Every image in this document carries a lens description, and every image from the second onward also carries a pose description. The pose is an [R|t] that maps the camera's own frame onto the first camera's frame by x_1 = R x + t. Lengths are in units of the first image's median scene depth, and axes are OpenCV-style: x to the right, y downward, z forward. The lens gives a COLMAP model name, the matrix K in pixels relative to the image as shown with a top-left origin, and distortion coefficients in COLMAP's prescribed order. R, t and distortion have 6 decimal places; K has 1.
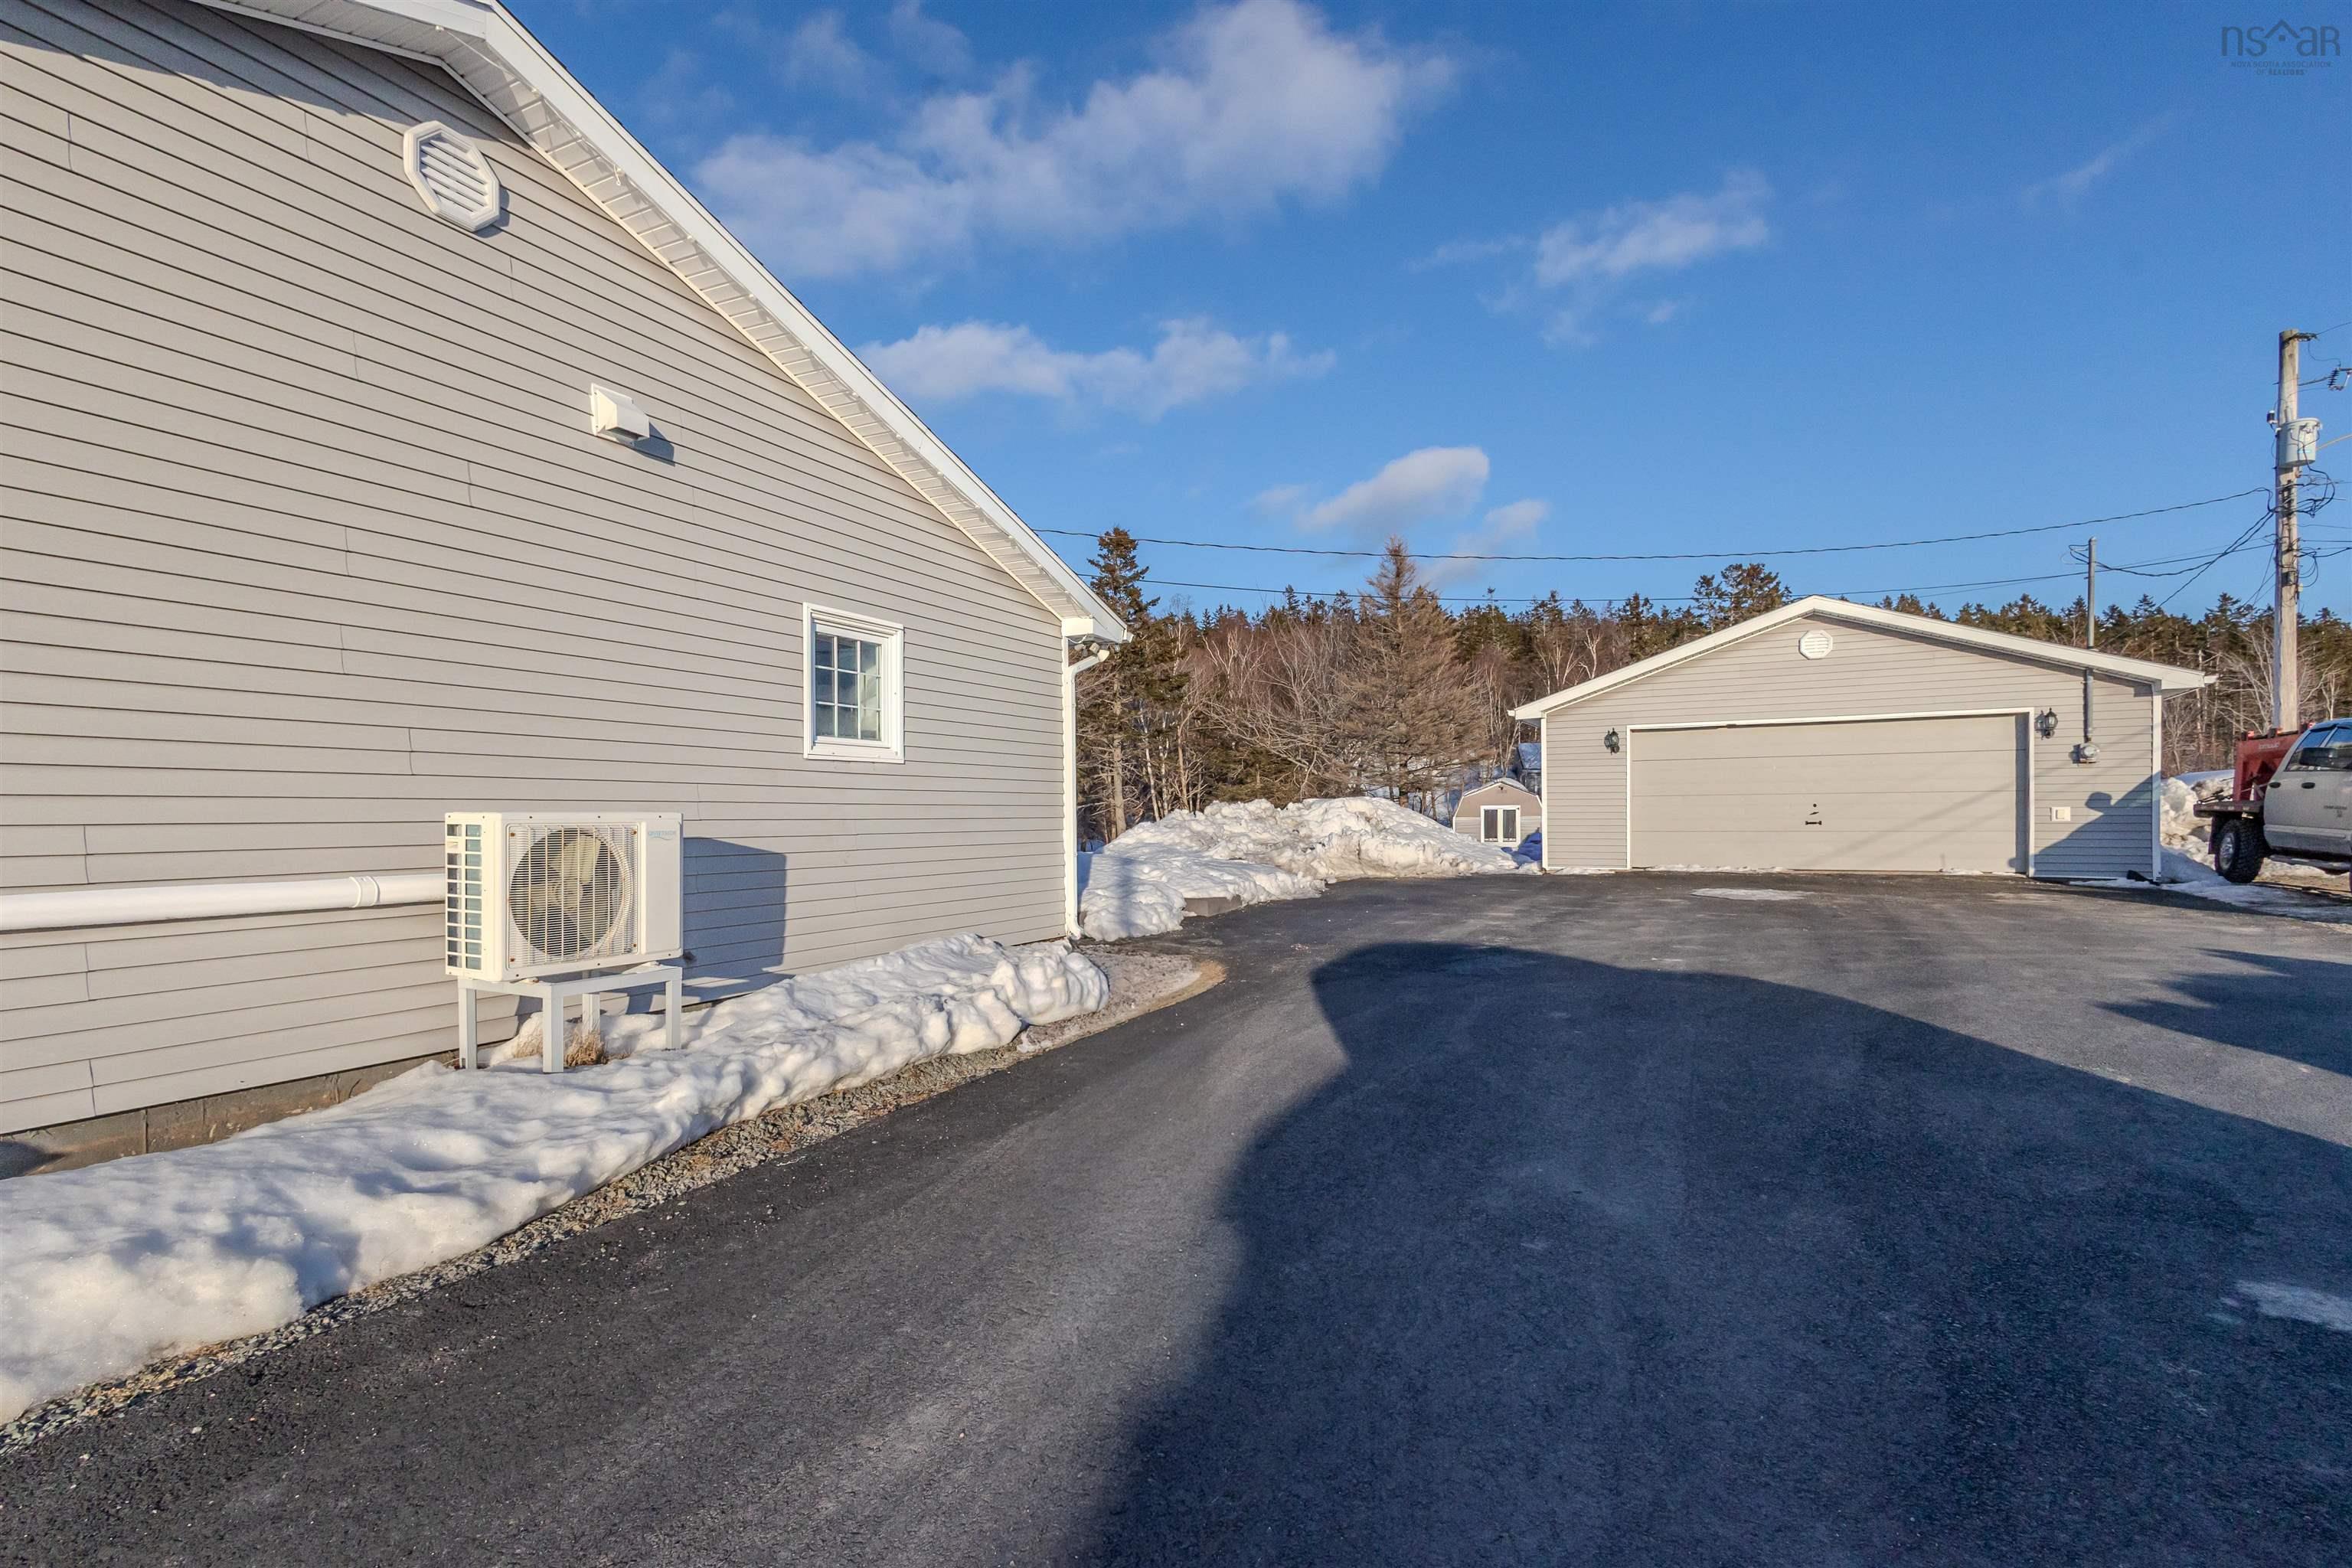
lens RADIAL K [[1100.5, 0, 1178.6], [0, 1100.5, 836.2], [0, 0, 1]] dist [0.000857, -0.003126]
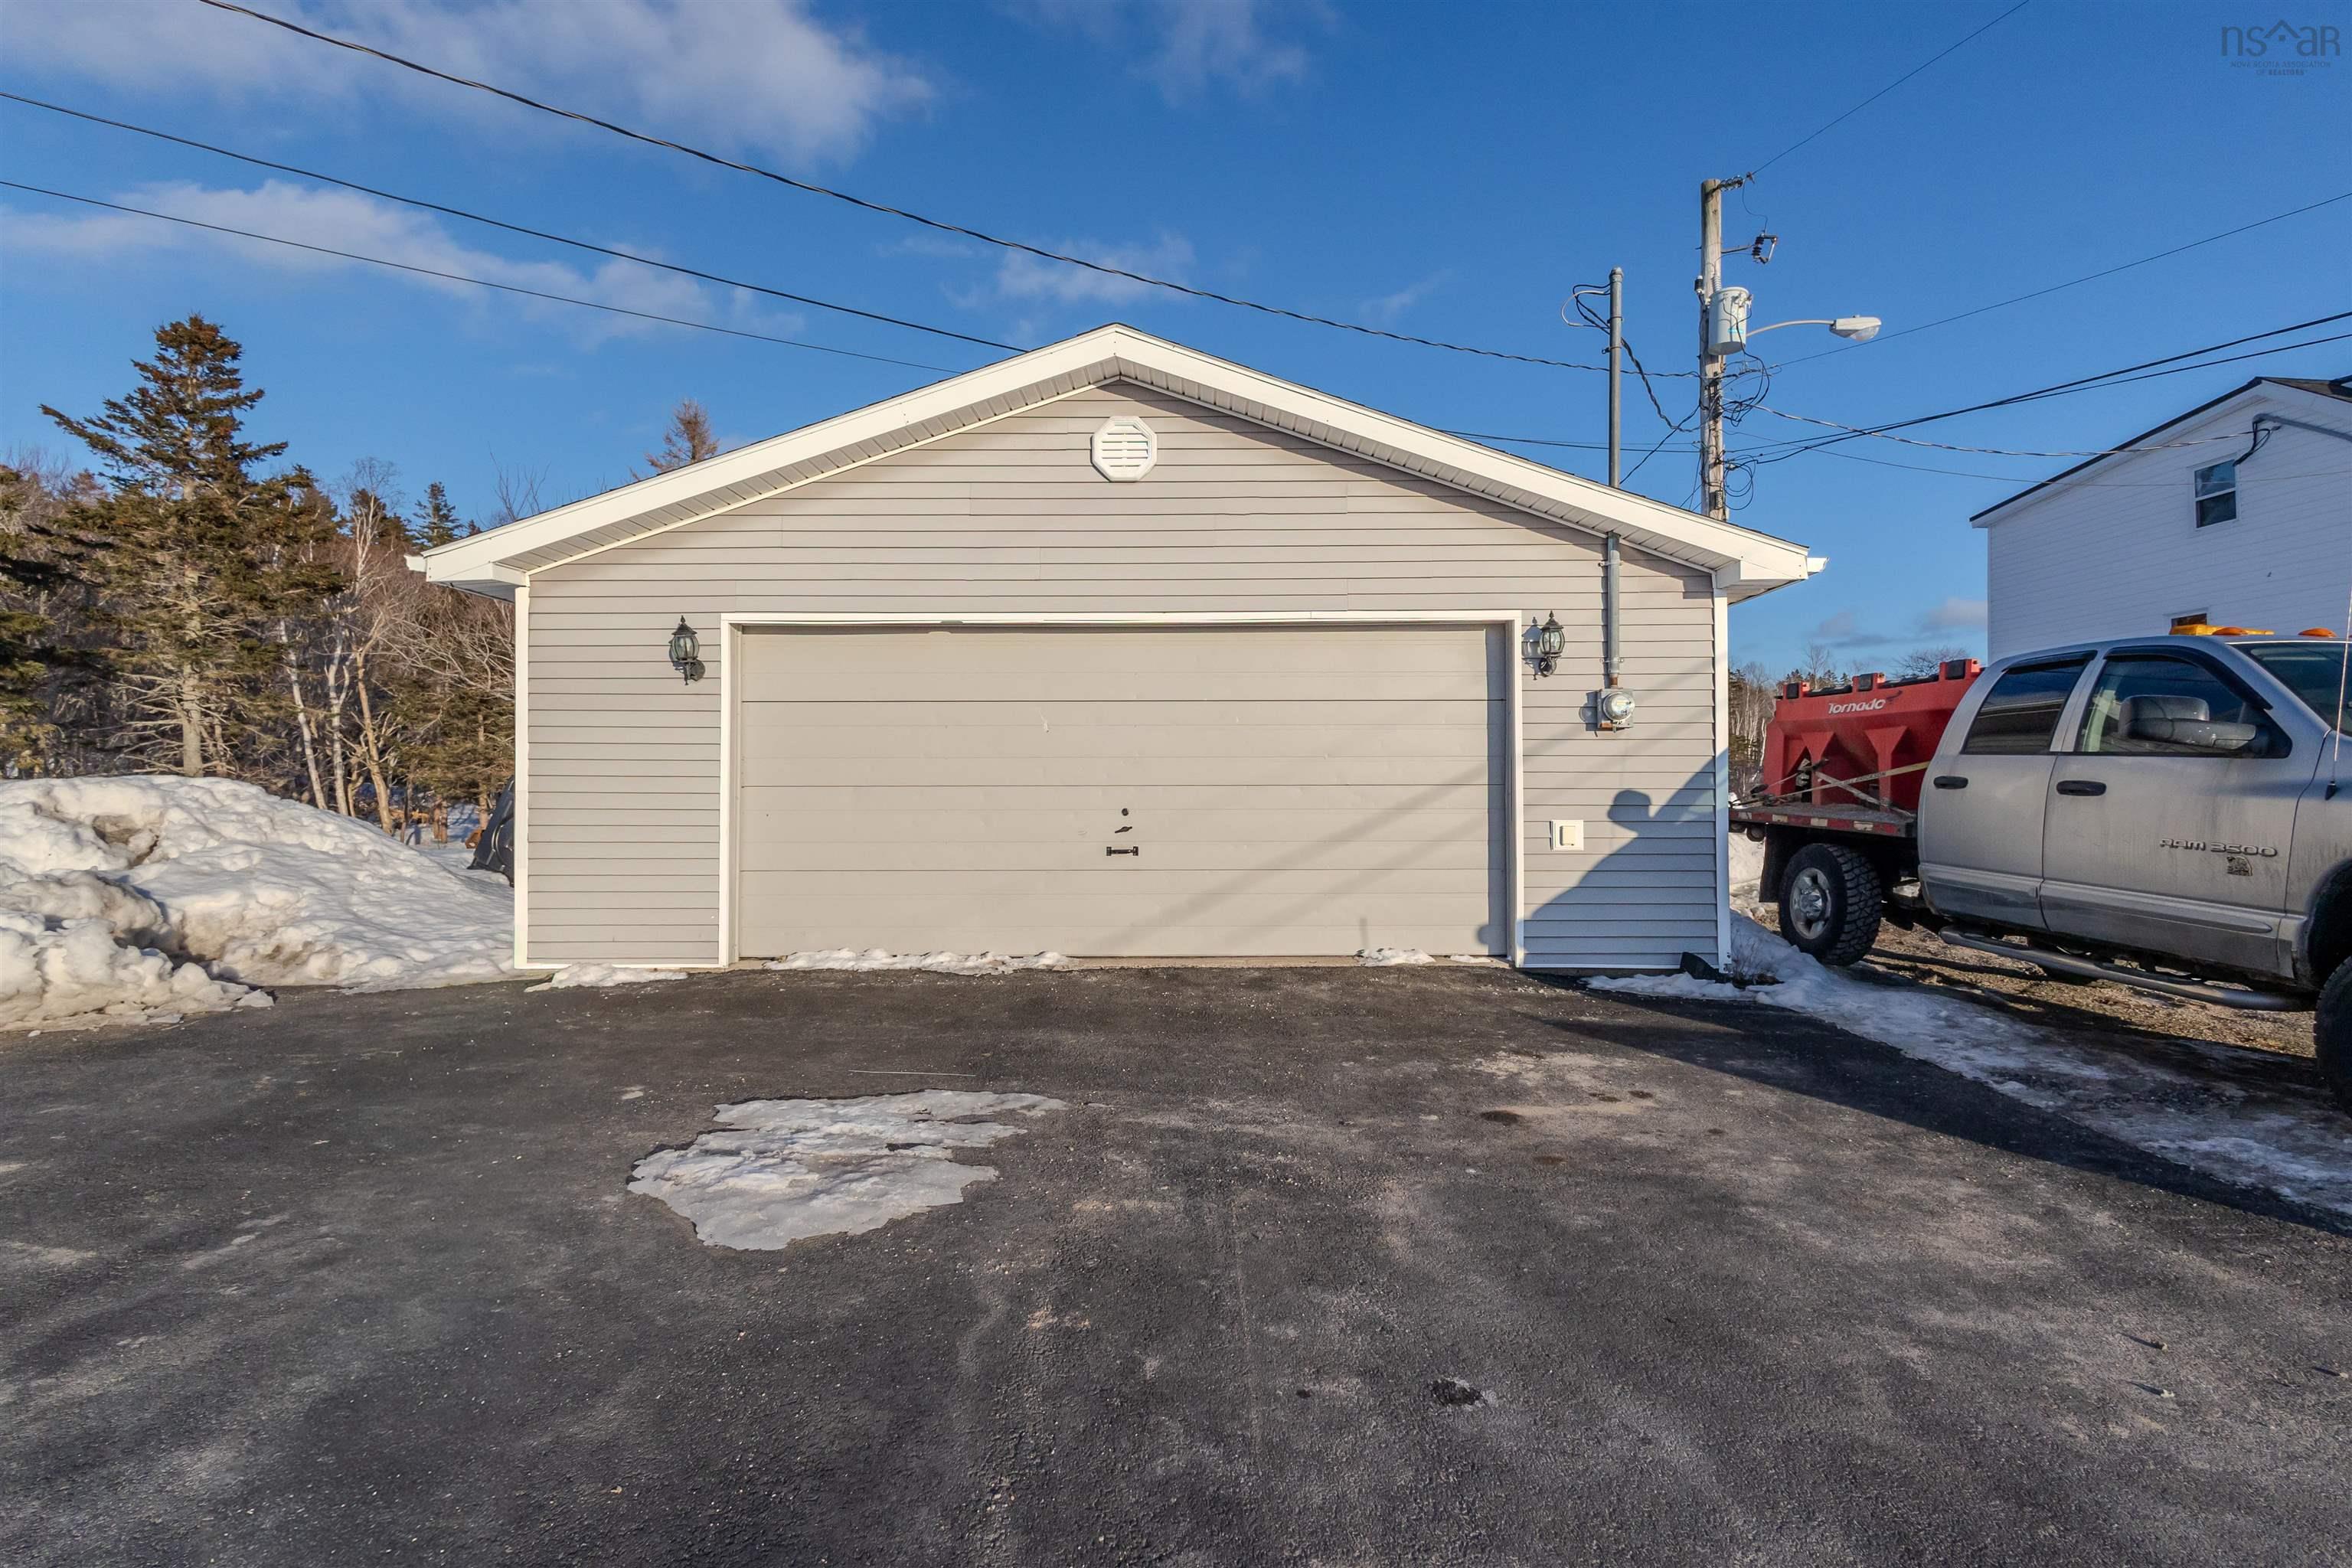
lens RADIAL K [[1034.7, 0, 1167.5], [0, 1034.7, 777.0], [0, 0, 1]] dist [0.003786, 0.000215]
pose [[0.891653, 0.008675, 0.452637, 0.371521], [0.001570, 0.999751, -0.022253, -0.029831], [-0.452717, 0.020553, 0.891417, 0.568544]]
